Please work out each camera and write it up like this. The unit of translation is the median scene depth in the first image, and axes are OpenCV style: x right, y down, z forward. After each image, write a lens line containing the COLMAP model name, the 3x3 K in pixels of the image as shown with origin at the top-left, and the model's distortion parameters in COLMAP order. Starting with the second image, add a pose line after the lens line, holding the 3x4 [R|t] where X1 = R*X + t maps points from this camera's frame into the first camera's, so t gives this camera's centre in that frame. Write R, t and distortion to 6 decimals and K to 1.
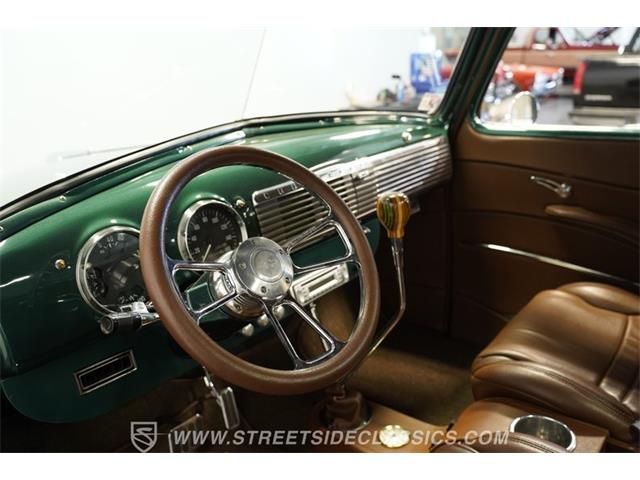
lens RADIAL K [[544.5, 0, 320.0], [0, 544.5, 240.0], [0, 0, 1]] dist [-0.016998, -0.002066]
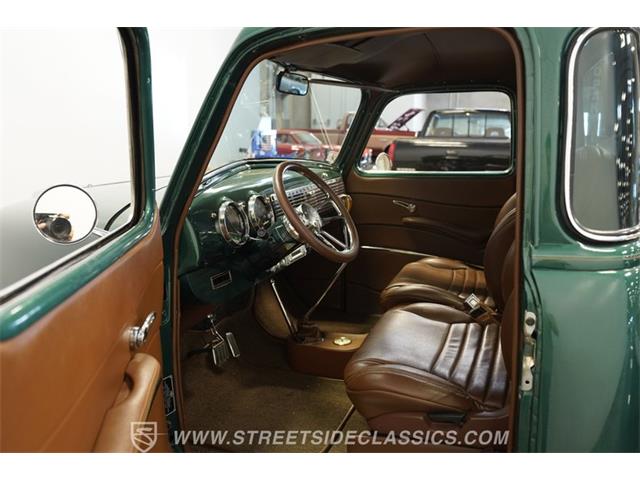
lens RADIAL K [[544.5, 0, 320.0], [0, 544.5, 240.0], [0, 0, 1]] dist [-0.016998, -0.002066]
pose [[0.946583, -0.021302, 0.321755, -0.353776], [0.065089, 0.989899, -0.125953, 0.192785], [-0.315822, 0.140168, 0.938408, -0.472369]]
